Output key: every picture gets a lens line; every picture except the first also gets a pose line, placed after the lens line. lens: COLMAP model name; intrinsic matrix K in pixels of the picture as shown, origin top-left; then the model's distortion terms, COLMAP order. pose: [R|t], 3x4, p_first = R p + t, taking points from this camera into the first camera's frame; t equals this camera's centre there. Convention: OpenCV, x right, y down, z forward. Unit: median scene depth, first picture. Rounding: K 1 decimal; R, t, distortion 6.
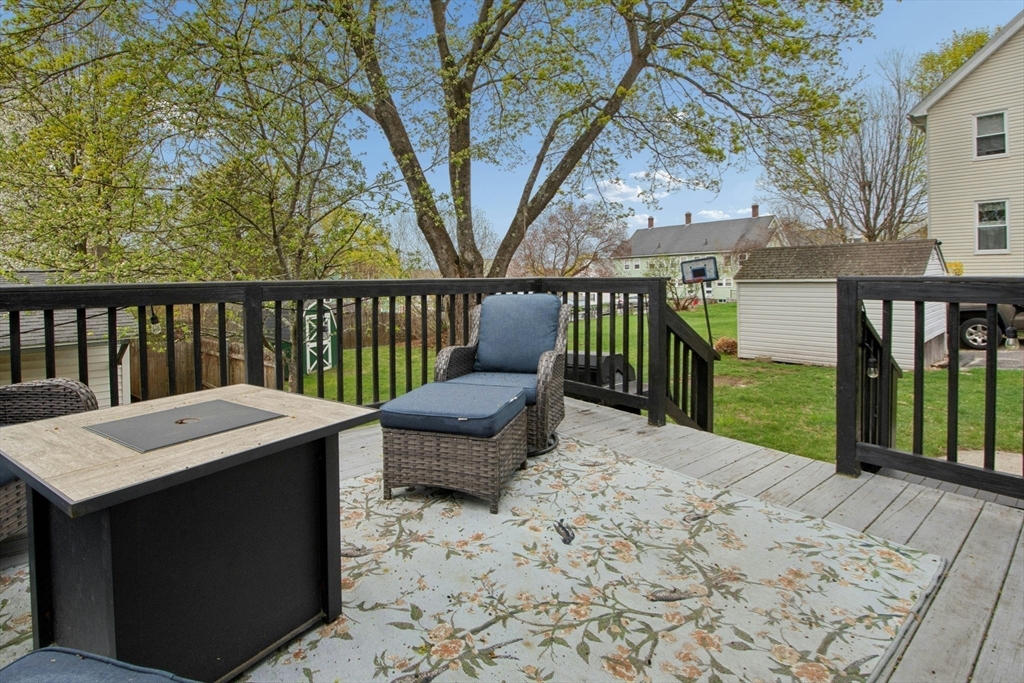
lens RADIAL K [[508.6, 0, 512.2], [0, 508.6, 370.8], [0, 0, 1]] dist [0.011953, -0.022942]
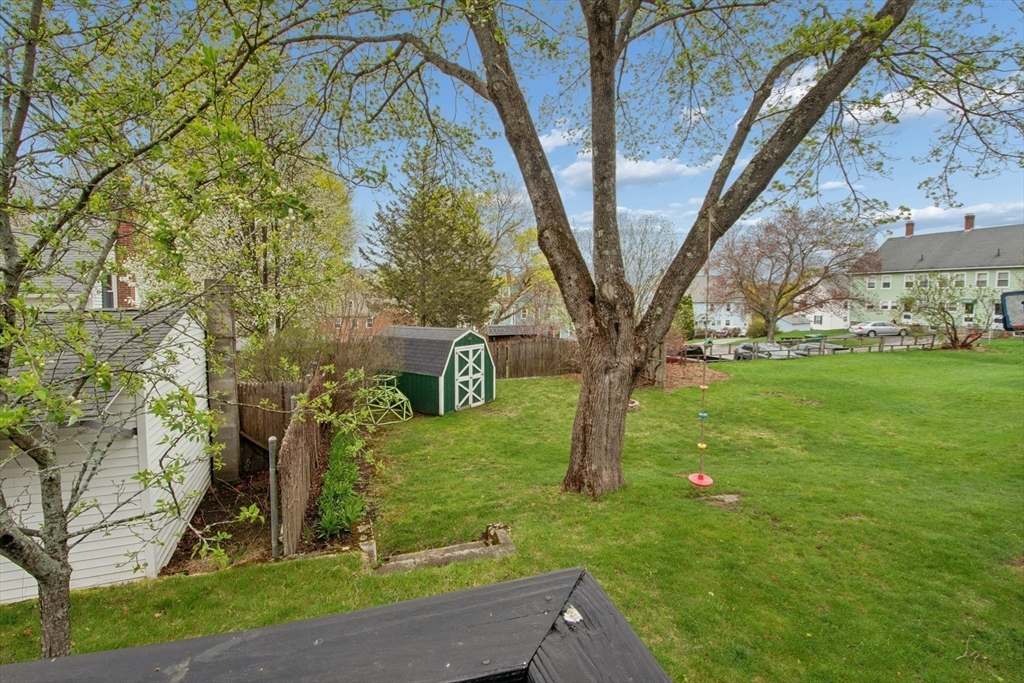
lens RADIAL K [[499.8, 0, 511.8], [0, 499.8, 366.6], [0, 0, 1]] dist [0.000284, -0.025600]
pose [[0.923674, 0.057554, -0.378832, 0.042507], [-0.070192, 0.997341, -0.019622, -0.113489], [0.376695, 0.044715, 0.925258, 0.395445]]
